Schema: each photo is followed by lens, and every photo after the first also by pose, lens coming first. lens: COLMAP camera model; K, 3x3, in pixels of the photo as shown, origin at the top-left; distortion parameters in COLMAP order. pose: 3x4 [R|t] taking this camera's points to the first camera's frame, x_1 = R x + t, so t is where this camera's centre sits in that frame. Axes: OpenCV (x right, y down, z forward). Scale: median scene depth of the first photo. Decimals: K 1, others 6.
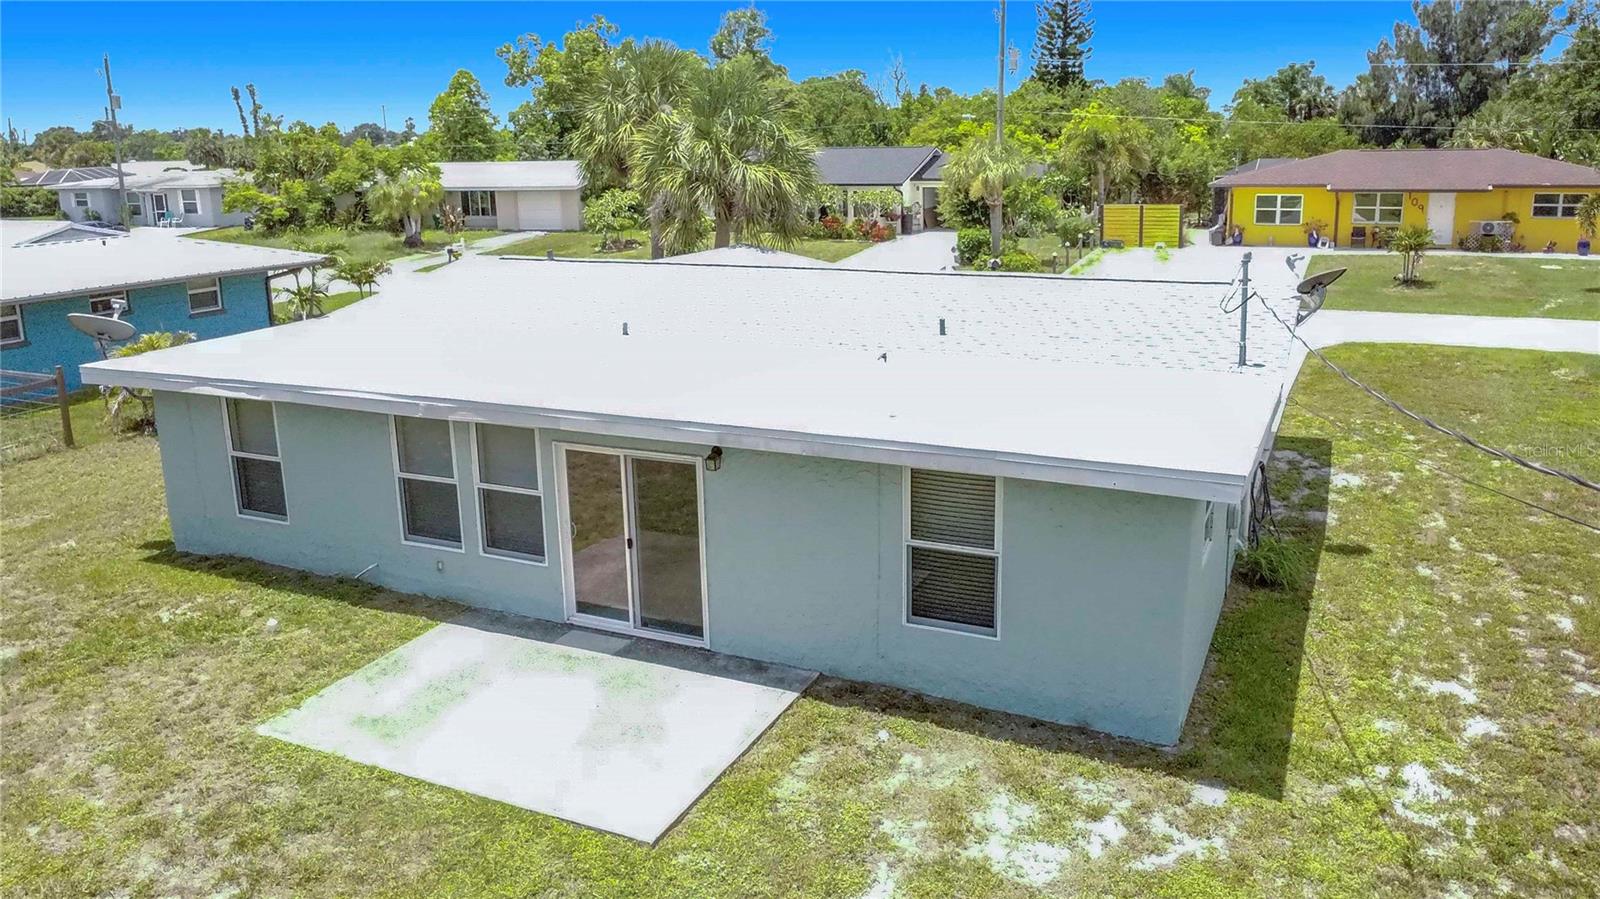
lens RADIAL K [[1203.5, 0, 798.7], [0, 1203.5, 392.7], [0, 0, 1]] dist [-0.010628, -0.005818]
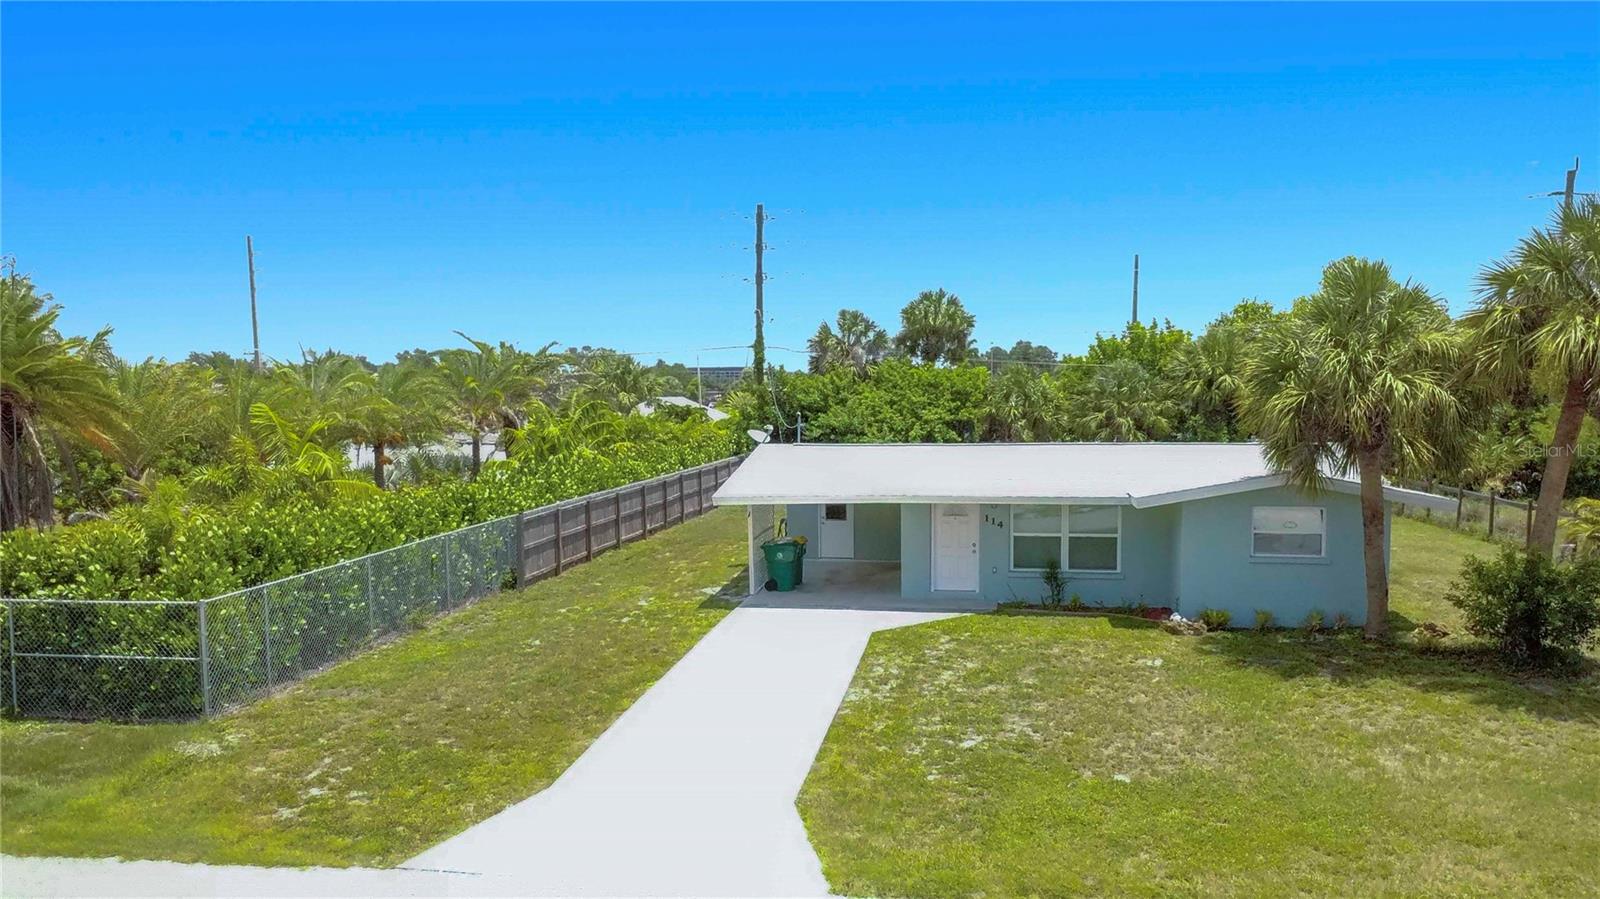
lens RADIAL K [[1130.4, 0, 806.6], [0, 1130.4, 493.8], [0, 0, 1]] dist [0.039985, 0.000417]
pose [[-0.960183, 0.053110, -0.274278, 0.954514], [-0.032277, 0.954101, 0.297742, -0.634197], [0.277502, 0.294740, -0.914397, 3.051203]]
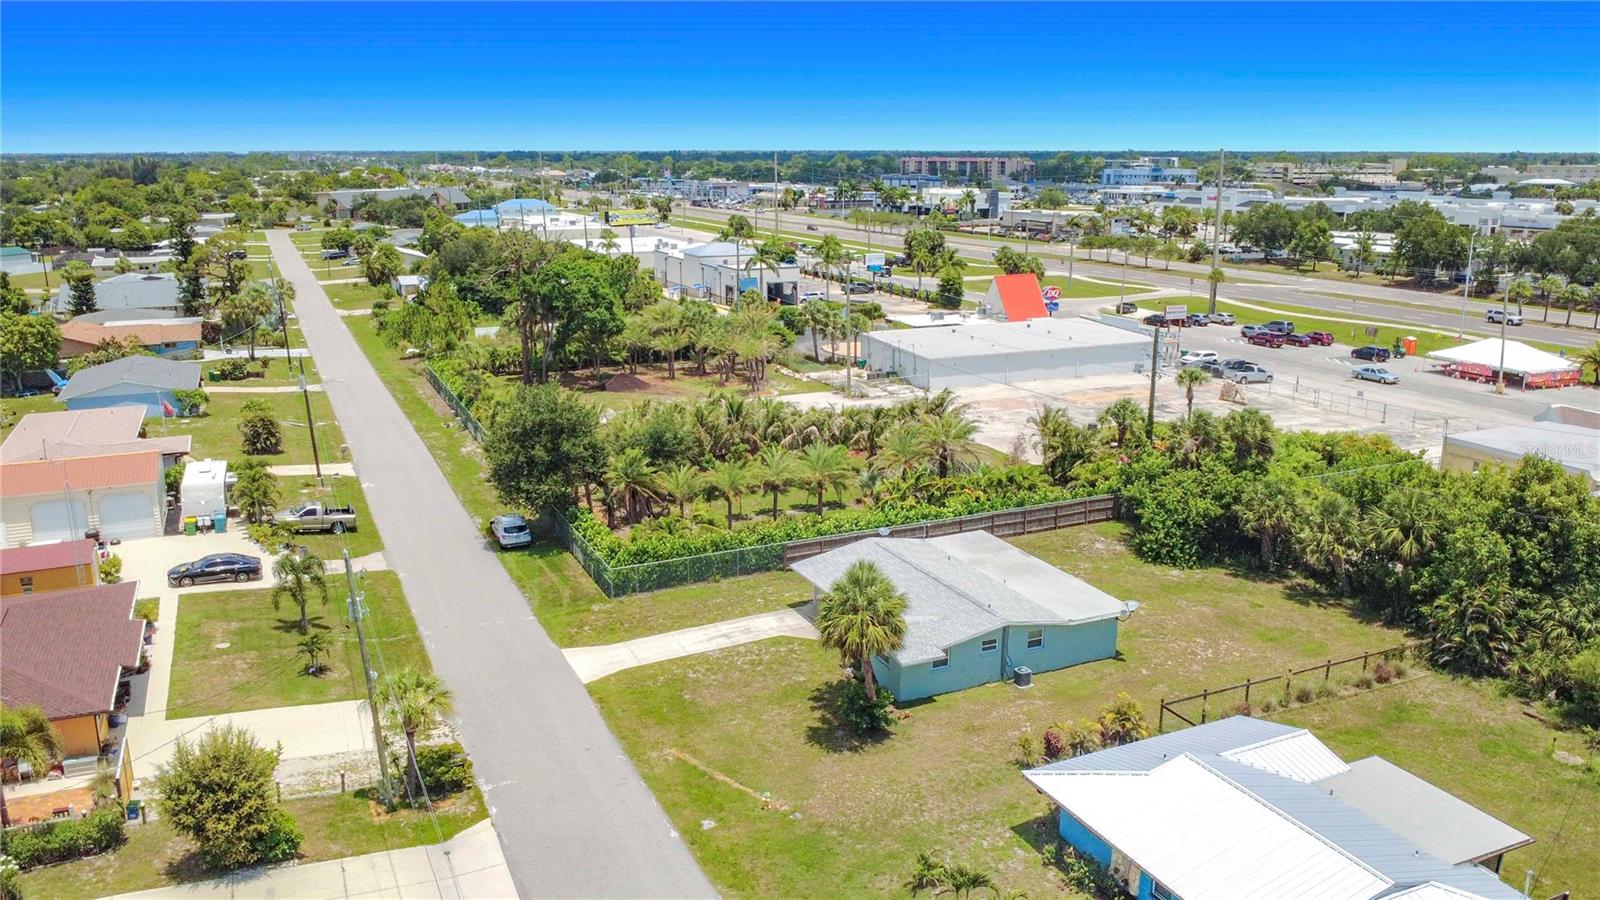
lens RADIAL K [[1203.5, 0, 798.7], [0, 1203.5, 393.2], [0, 0, 1]] dist [-0.010628, -0.005818]
pose [[-0.767325, -0.100951, 0.633263, -2.314715], [0.152999, 0.930189, 0.333675, -2.293074], [-0.622739, 0.352926, -0.698312, 4.458809]]
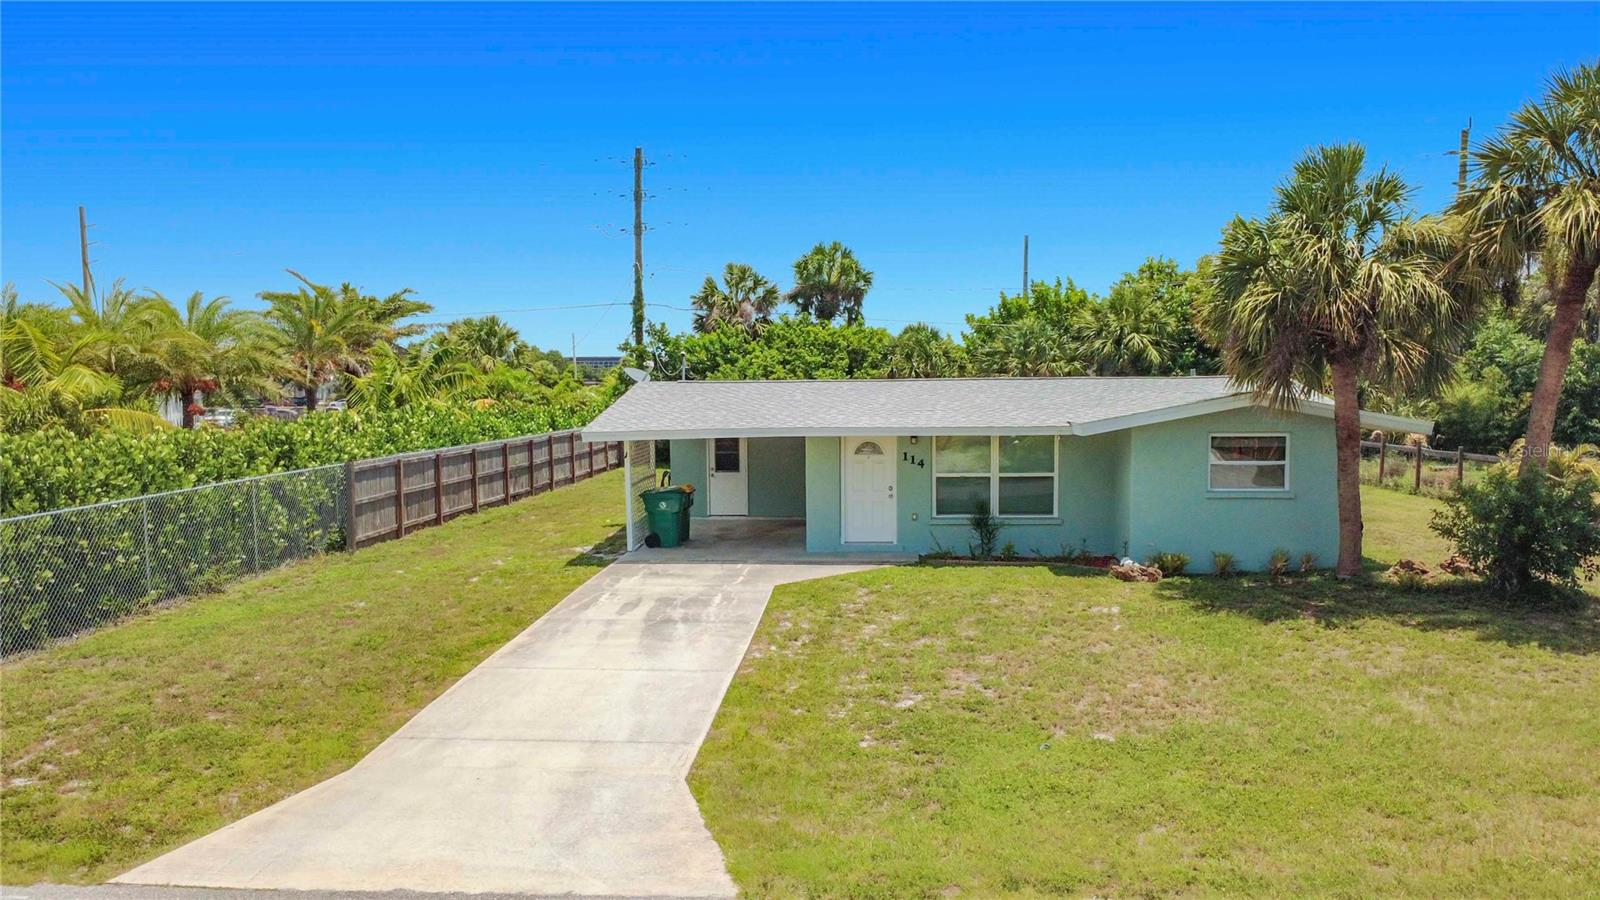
lens RADIAL K [[1160.9, 0, 799.1], [0, 1160.9, 472.3], [0, 0, 1]] dist [-0.009684, -0.004031]
pose [[-0.929654, 0.054713, -0.364350, 0.902794], [-0.052707, 0.958991, 0.278492, -0.487988], [0.364645, 0.278105, -0.888646, 2.863982]]
